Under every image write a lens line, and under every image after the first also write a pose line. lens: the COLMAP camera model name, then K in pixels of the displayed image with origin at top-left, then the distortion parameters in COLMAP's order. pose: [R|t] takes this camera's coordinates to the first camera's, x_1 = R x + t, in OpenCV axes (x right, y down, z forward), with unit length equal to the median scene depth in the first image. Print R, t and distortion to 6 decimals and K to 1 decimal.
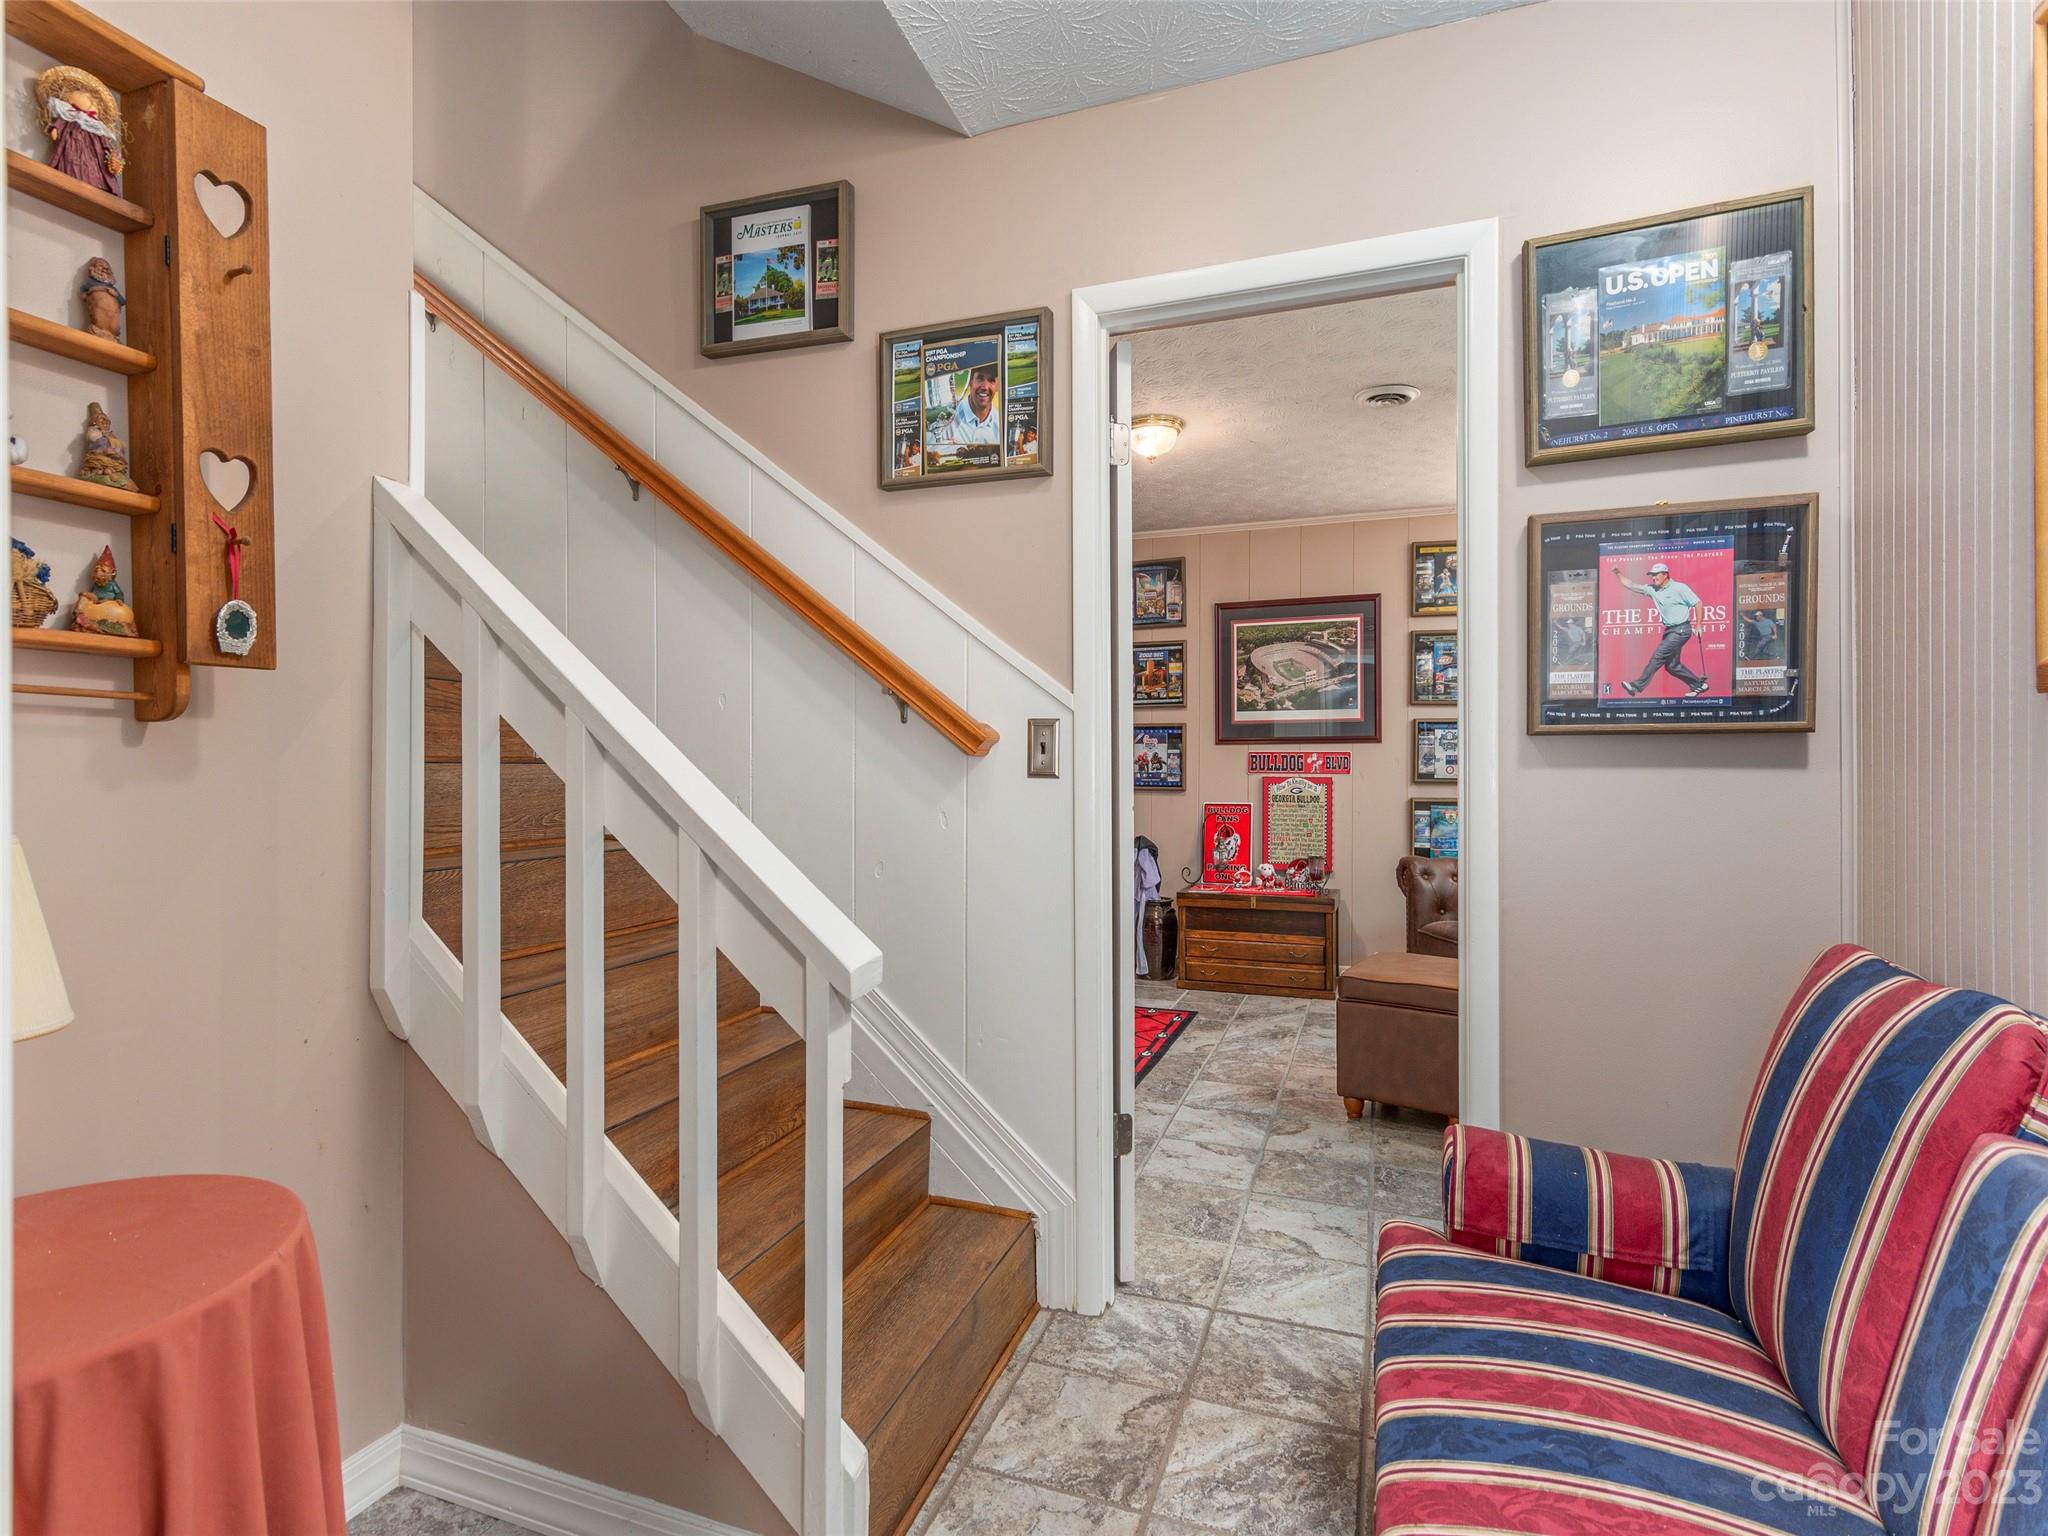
lens RADIAL K [[1010.7, 0, 1009.7], [0, 1010.7, 769.9], [0, 0, 1]] dist [0.005238, 0.002952]
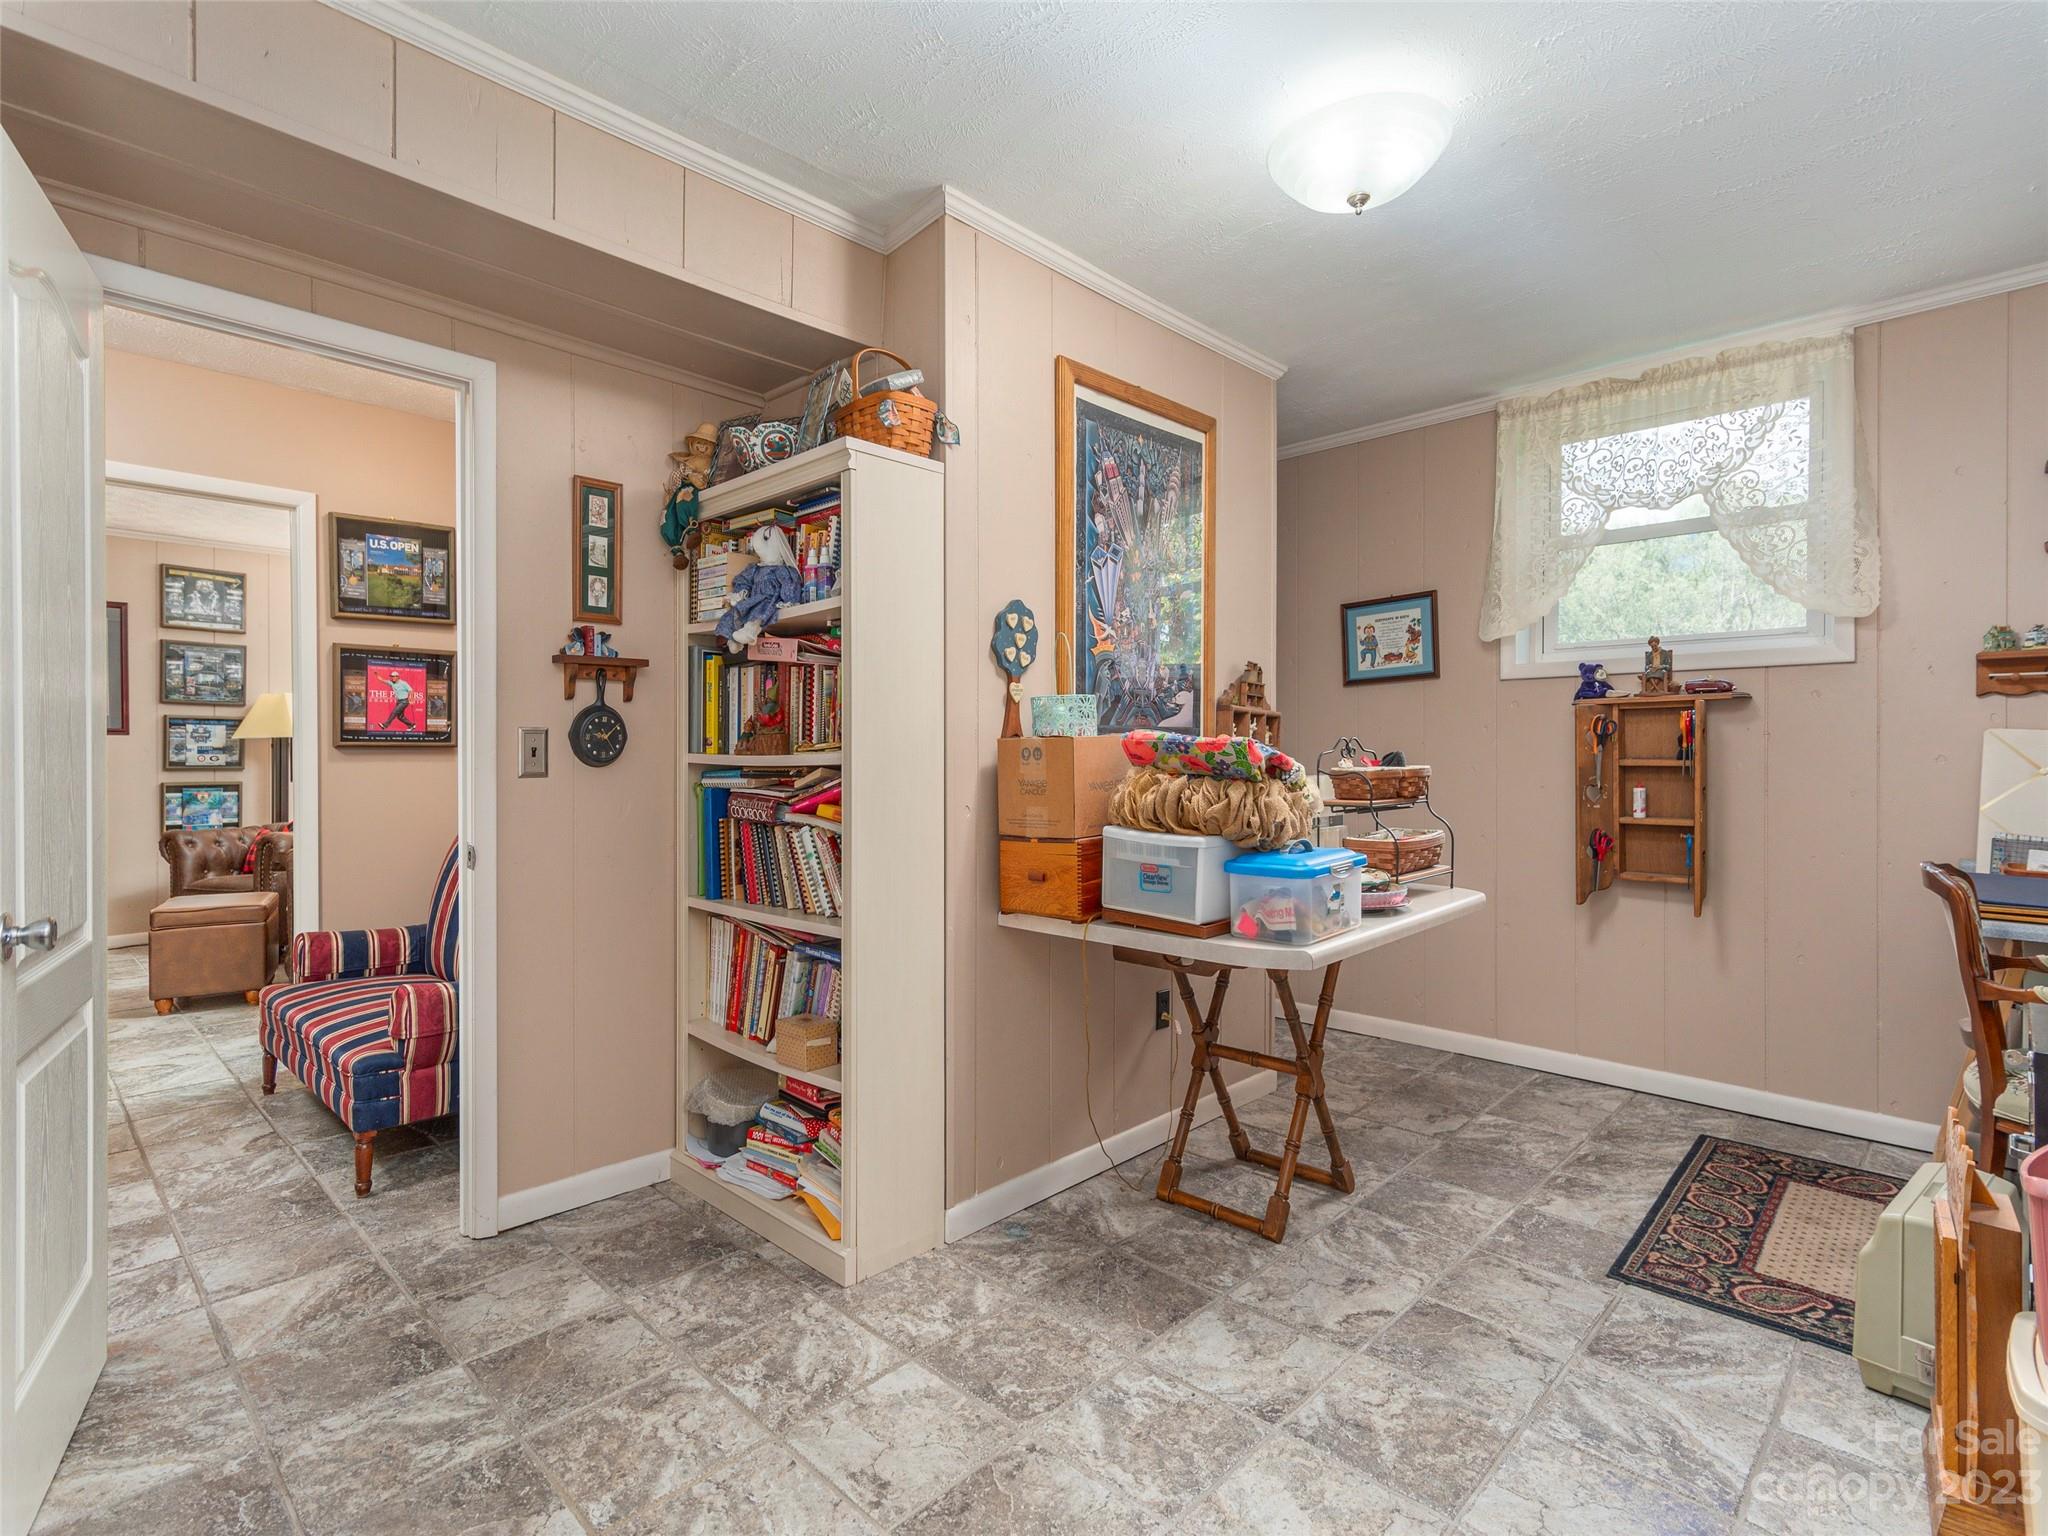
lens RADIAL K [[1010.7, 0, 1030.5], [0, 1010.7, 759.6], [0, 0, 1]] dist [0.005238, 0.002952]
pose [[0.399020, -0.007398, 0.916912, -0.271624], [0.000081, 0.999968, 0.008033, -0.007869], [-0.916942, -0.003131, 0.399008, -0.376528]]
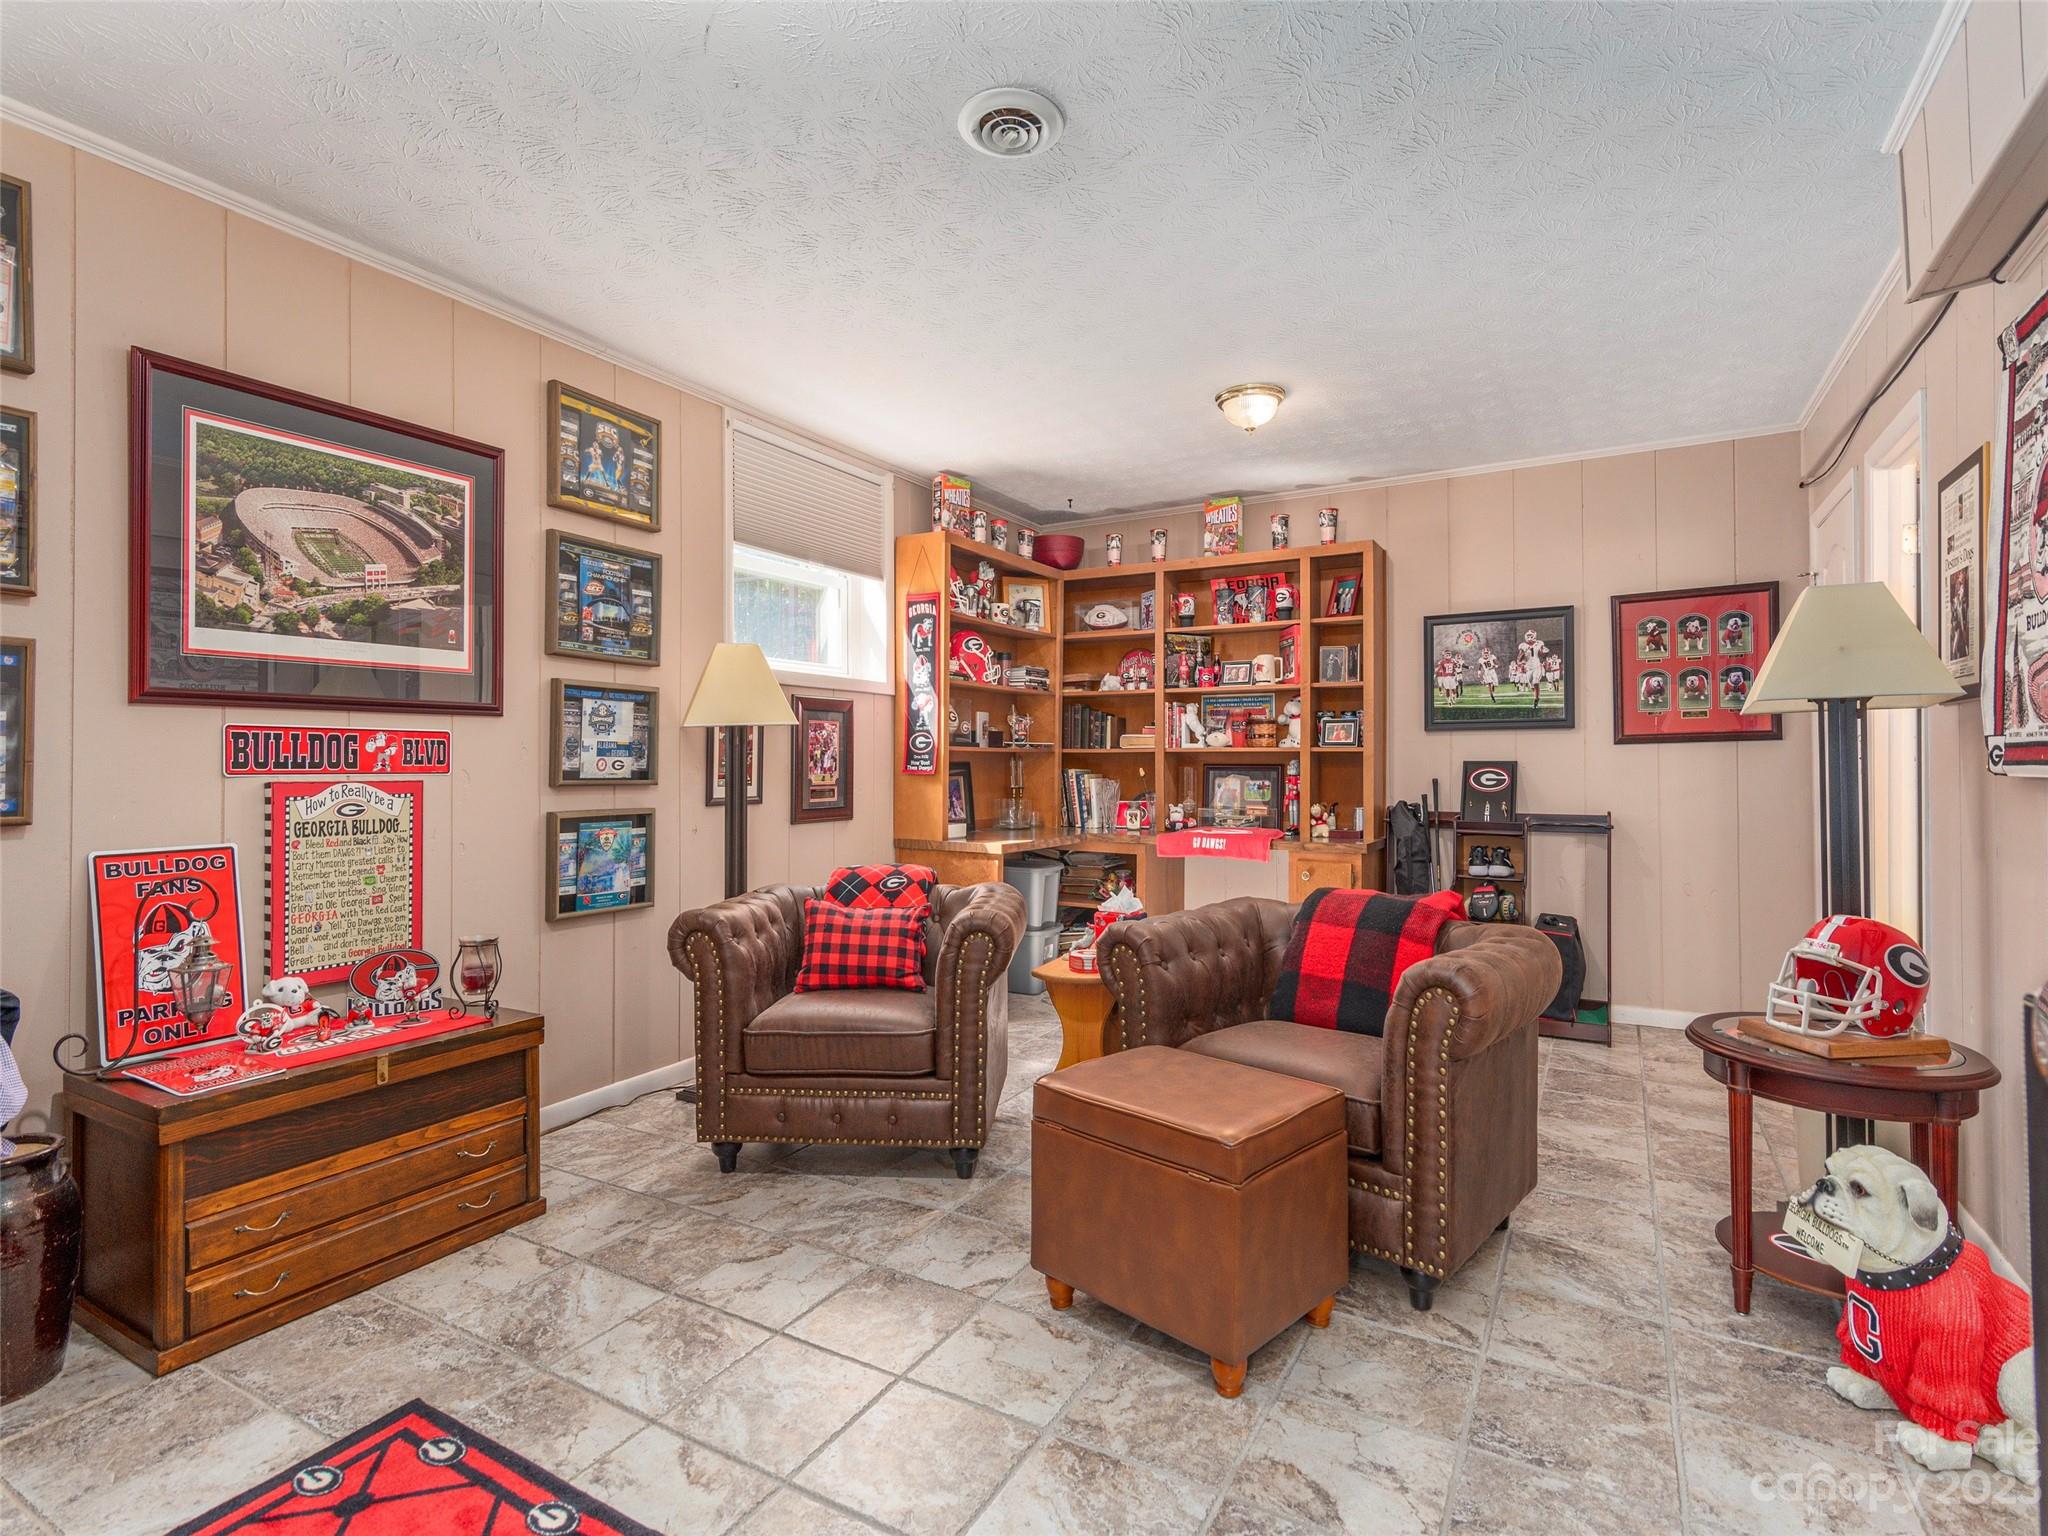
lens RADIAL K [[1010.7, 0, 1021.0], [0, 1010.7, 759.8], [0, 0, 1]] dist [0.005238, 0.002952]
pose [[0.167971, 0.003258, 0.985787, -0.135105], [0.008534, 0.999952, -0.004759, 0.001951], [-0.985755, 0.009212, 0.167935, 0.620040]]
